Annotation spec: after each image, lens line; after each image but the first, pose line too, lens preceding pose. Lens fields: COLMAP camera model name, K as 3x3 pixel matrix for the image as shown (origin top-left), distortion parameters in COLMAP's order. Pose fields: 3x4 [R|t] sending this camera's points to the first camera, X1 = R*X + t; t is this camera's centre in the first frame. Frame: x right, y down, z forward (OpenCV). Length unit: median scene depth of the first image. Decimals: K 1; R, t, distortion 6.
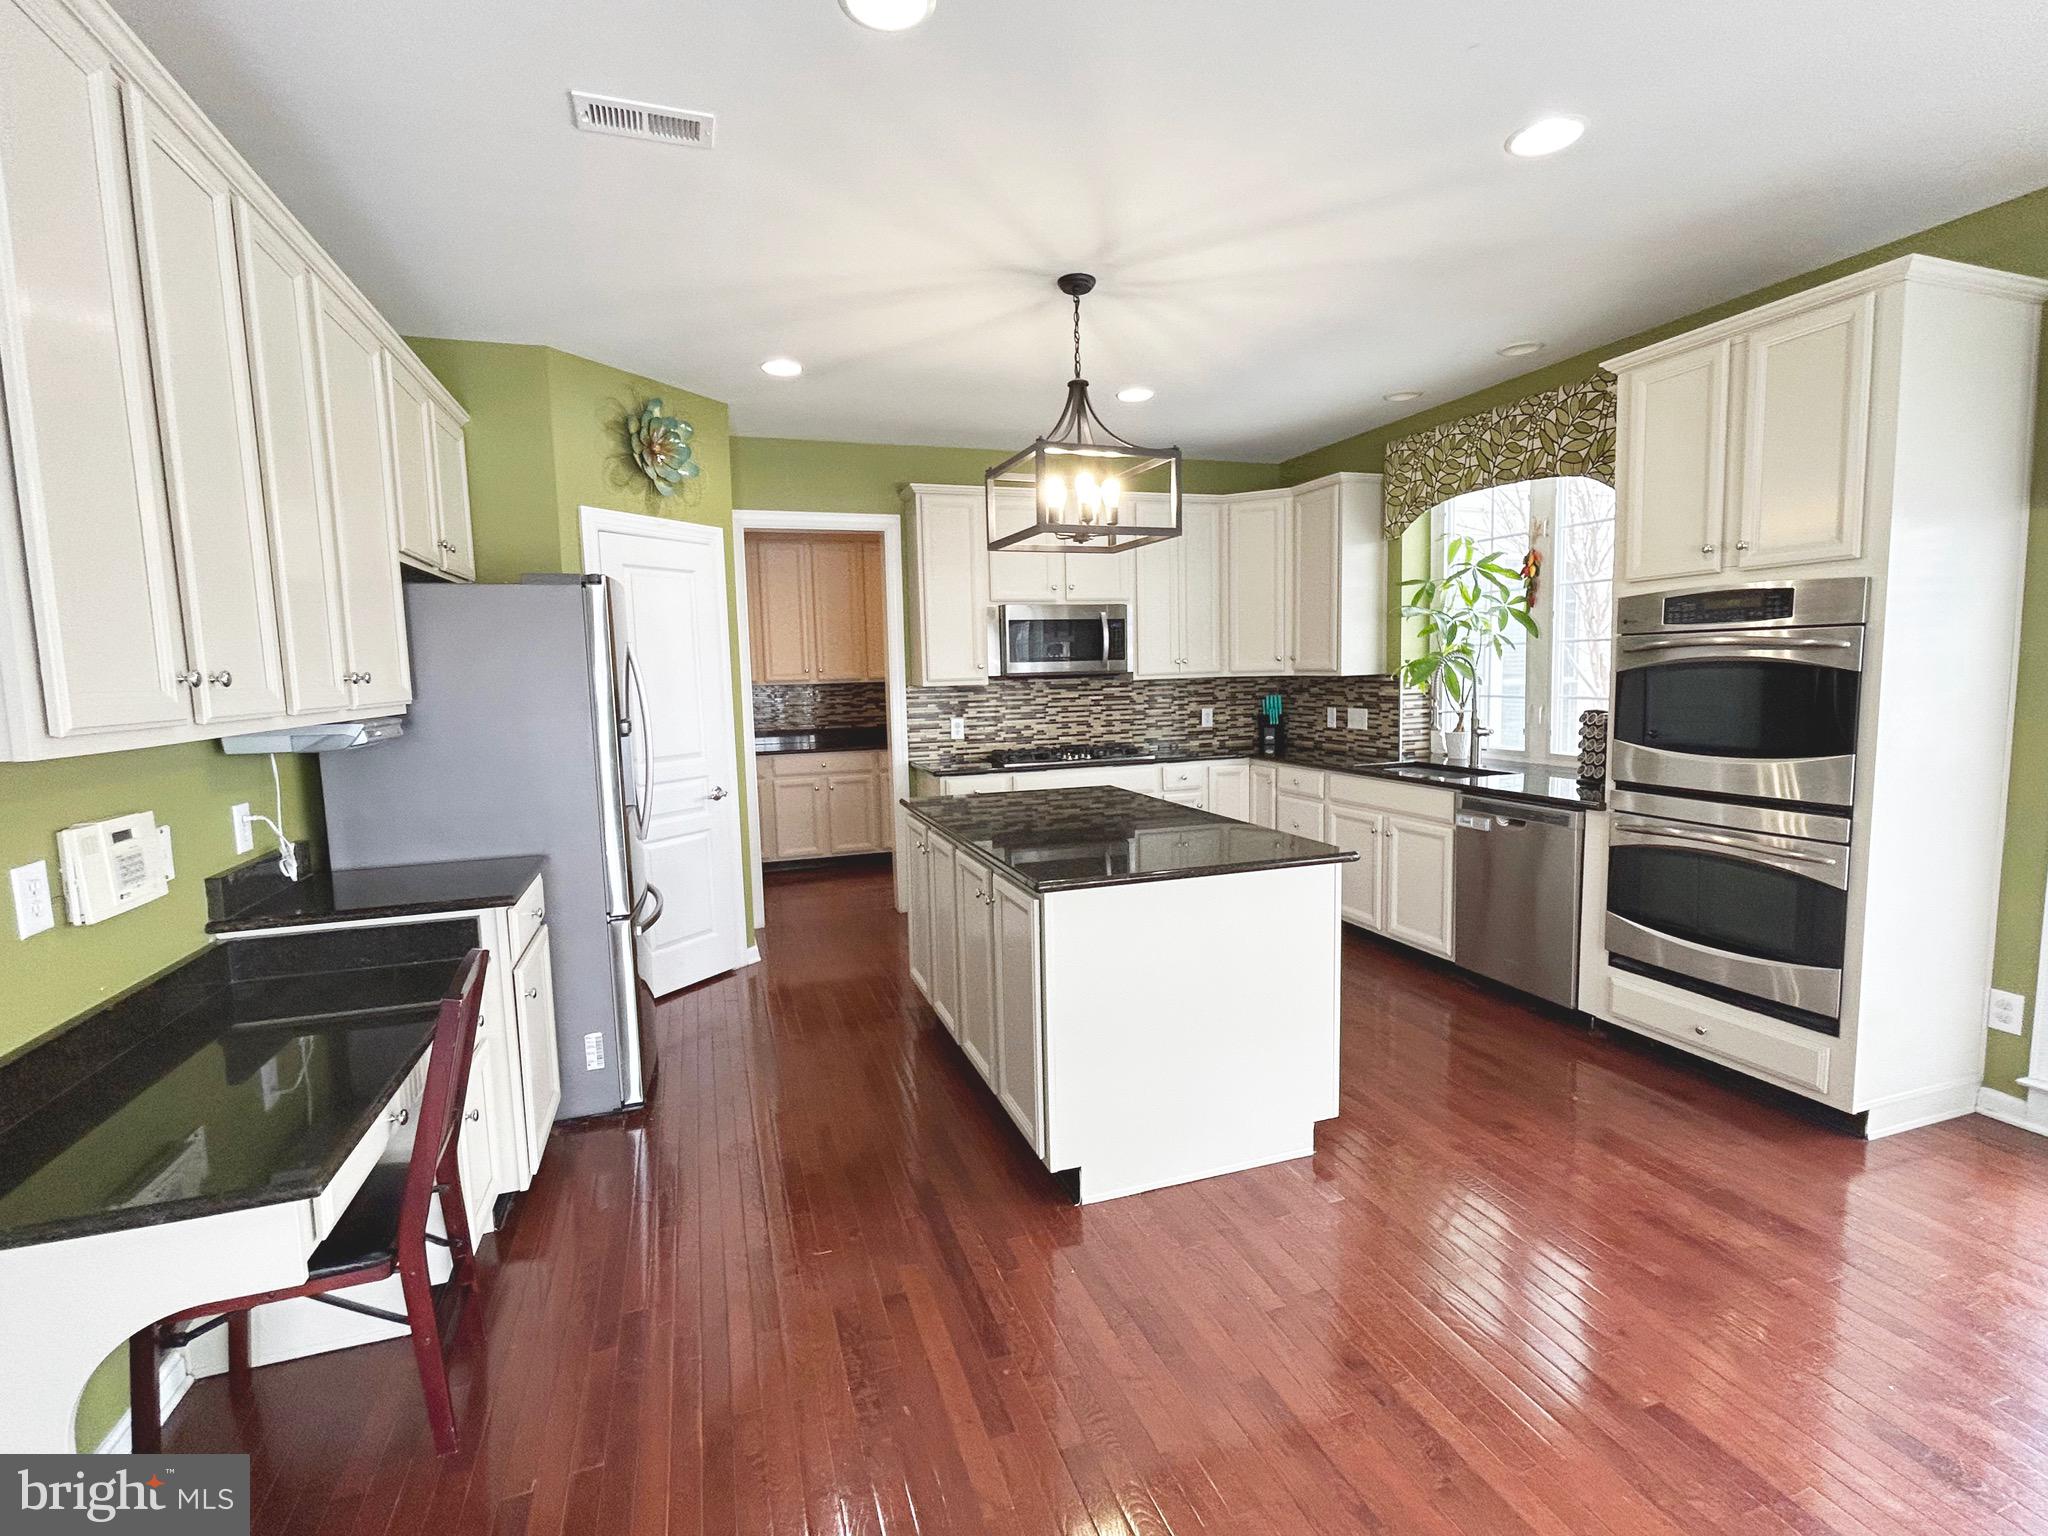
lens RADIAL K [[958.1, 0, 1027.9], [0, 958.1, 770.4], [0, 0, 1]] dist [0.000421, 0.001069]
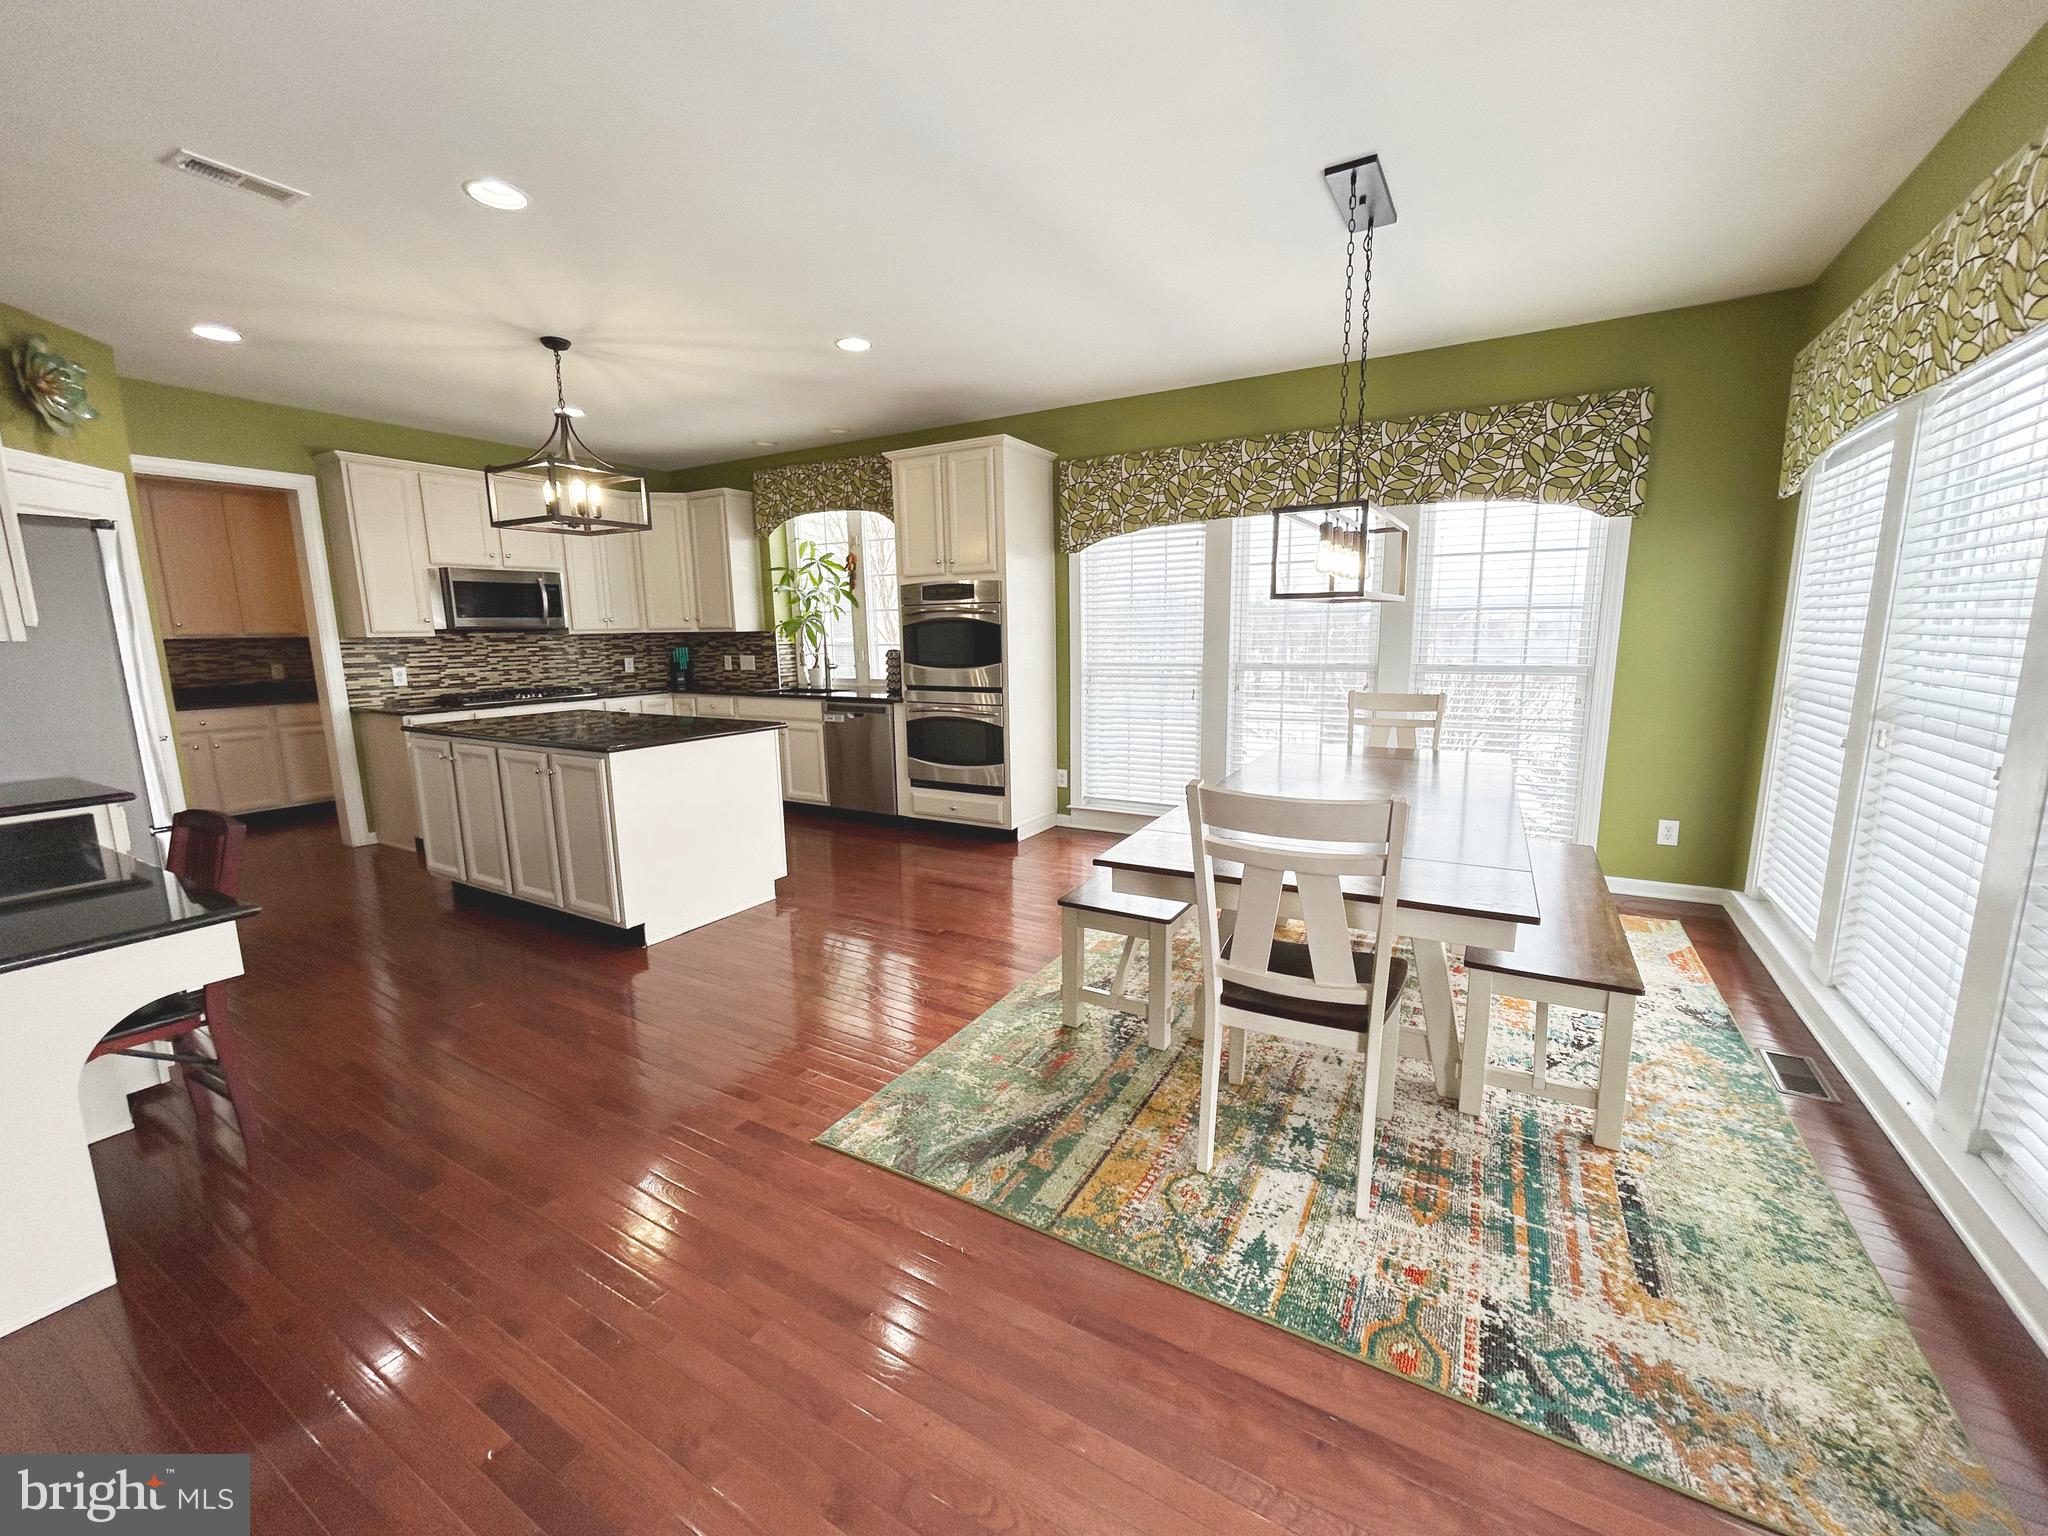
lens RADIAL K [[829.2, 0, 1024.0], [0, 829.2, 768.0], [0, 0, 1]] dist [-0.002444, 0.000021]
pose [[0.763619, -0.093727, 0.638828, -0.177592], [0.063666, 0.995516, 0.069957, 0.051424], [-0.642521, -0.012749, 0.766162, -0.263823]]
